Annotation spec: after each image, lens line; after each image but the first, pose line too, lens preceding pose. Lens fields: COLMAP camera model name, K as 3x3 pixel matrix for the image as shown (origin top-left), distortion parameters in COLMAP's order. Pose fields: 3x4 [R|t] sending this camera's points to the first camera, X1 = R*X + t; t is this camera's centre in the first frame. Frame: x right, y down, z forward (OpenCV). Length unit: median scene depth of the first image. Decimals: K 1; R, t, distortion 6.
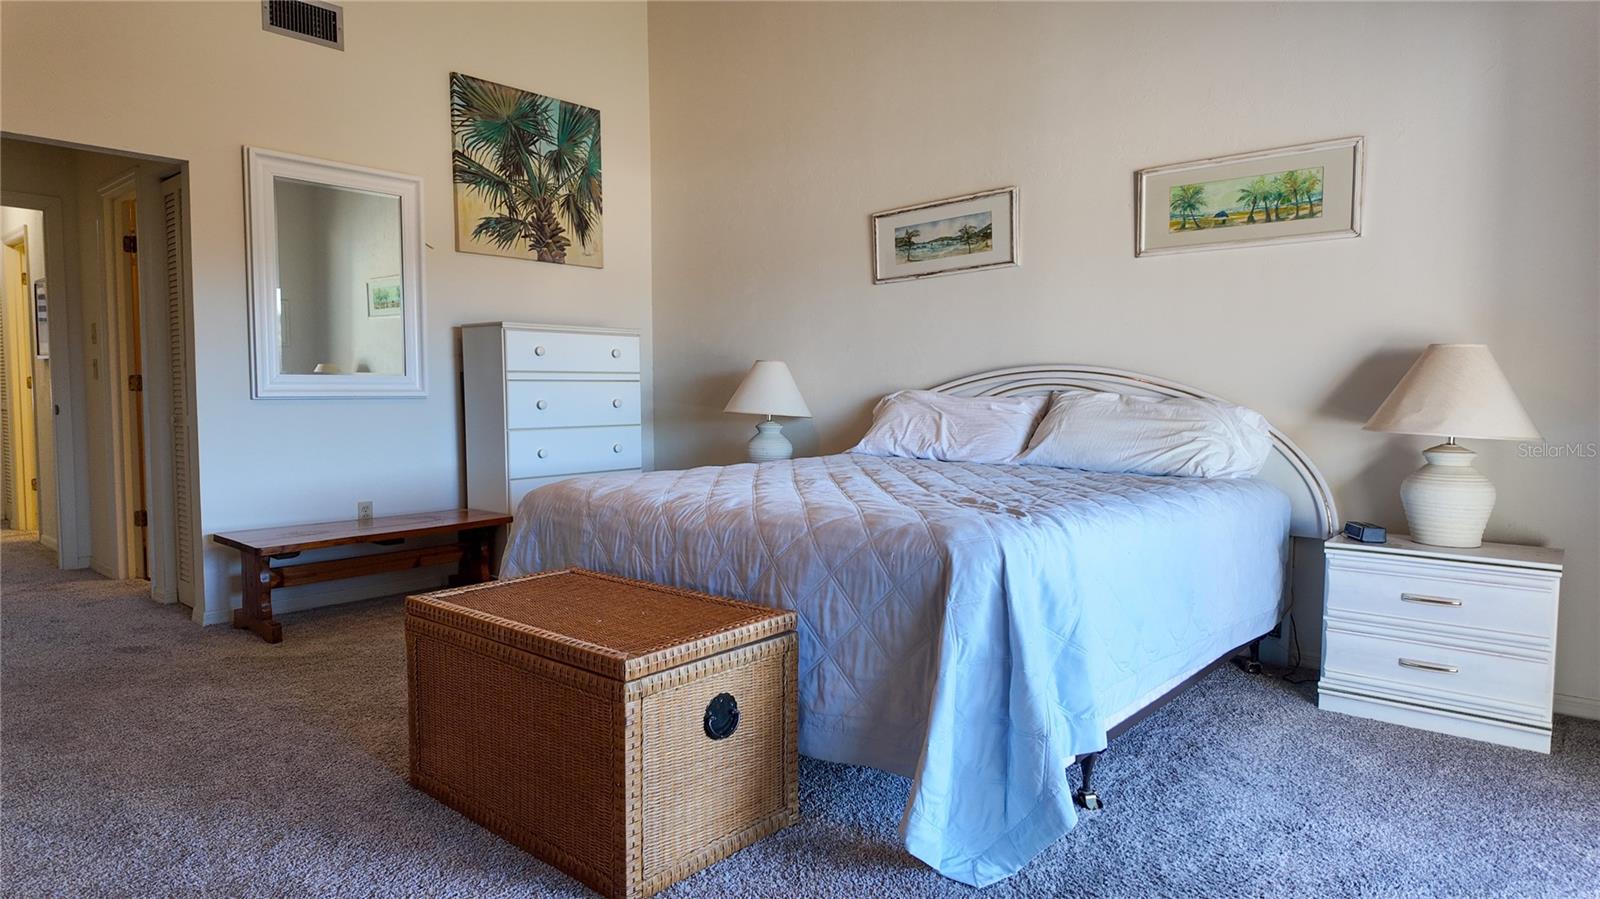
lens RADIAL K [[936.8, 0, 799.3], [0, 936.8, 450.6], [0, 0, 1]] dist [0.008608, -0.001366]
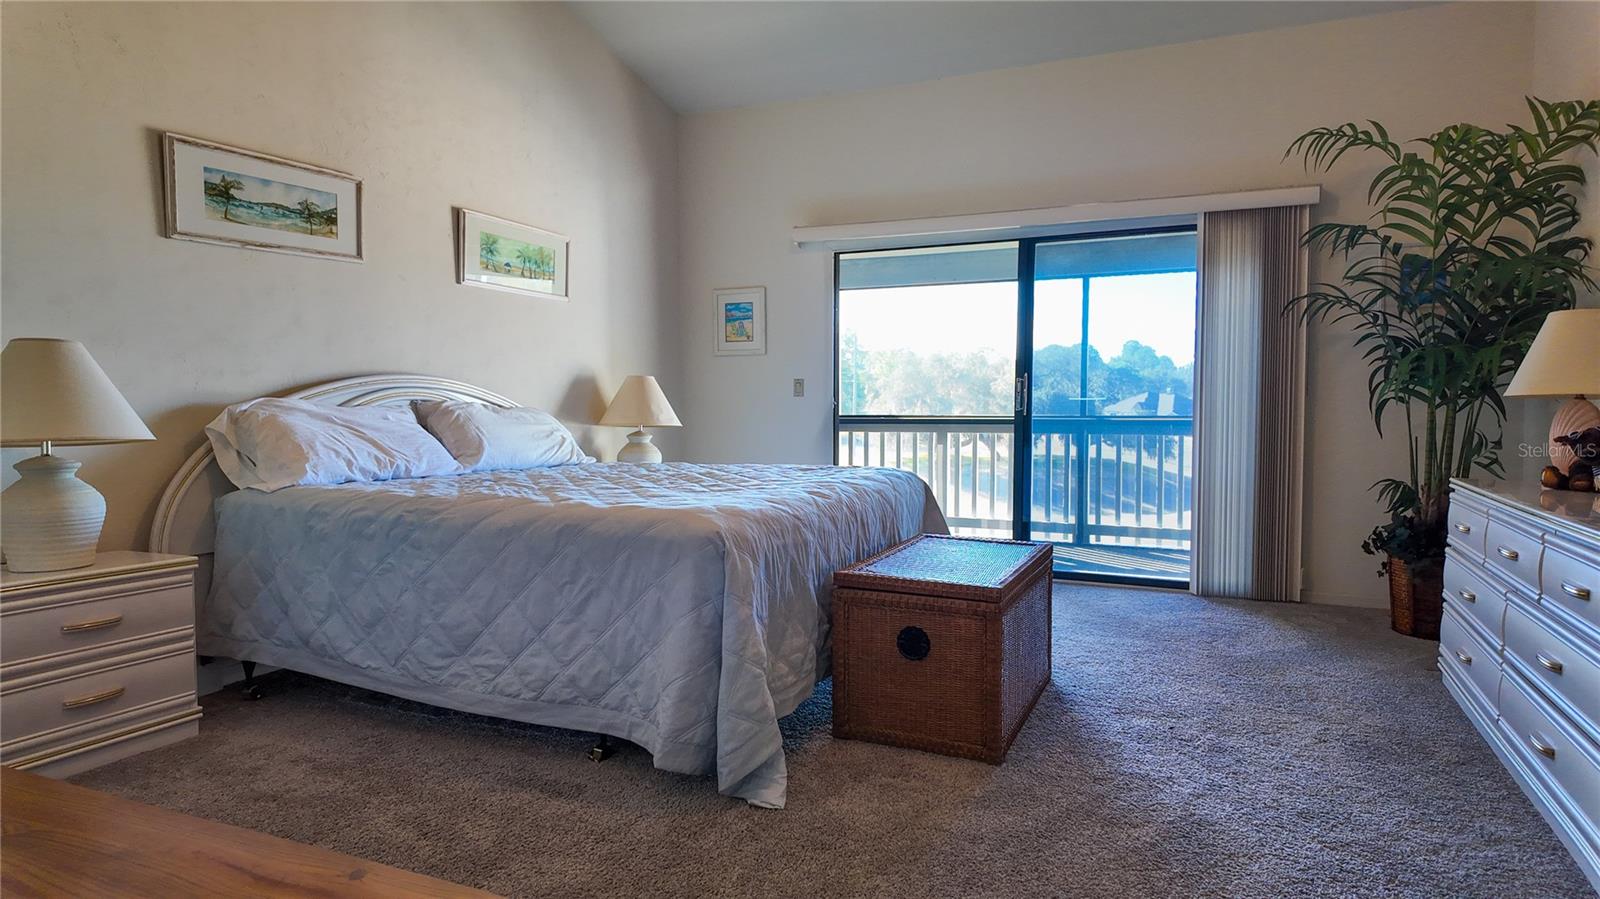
lens RADIAL K [[936.8, 0, 800.4], [0, 936.8, 449.3], [0, 0, 1]] dist [0.008608, -0.001366]
pose [[-0.305310, -0.045199, 0.951180, -0.762611], [0.054283, 0.996423, 0.064773, -0.050463], [-0.950705, 0.071408, -0.301764, 0.857340]]
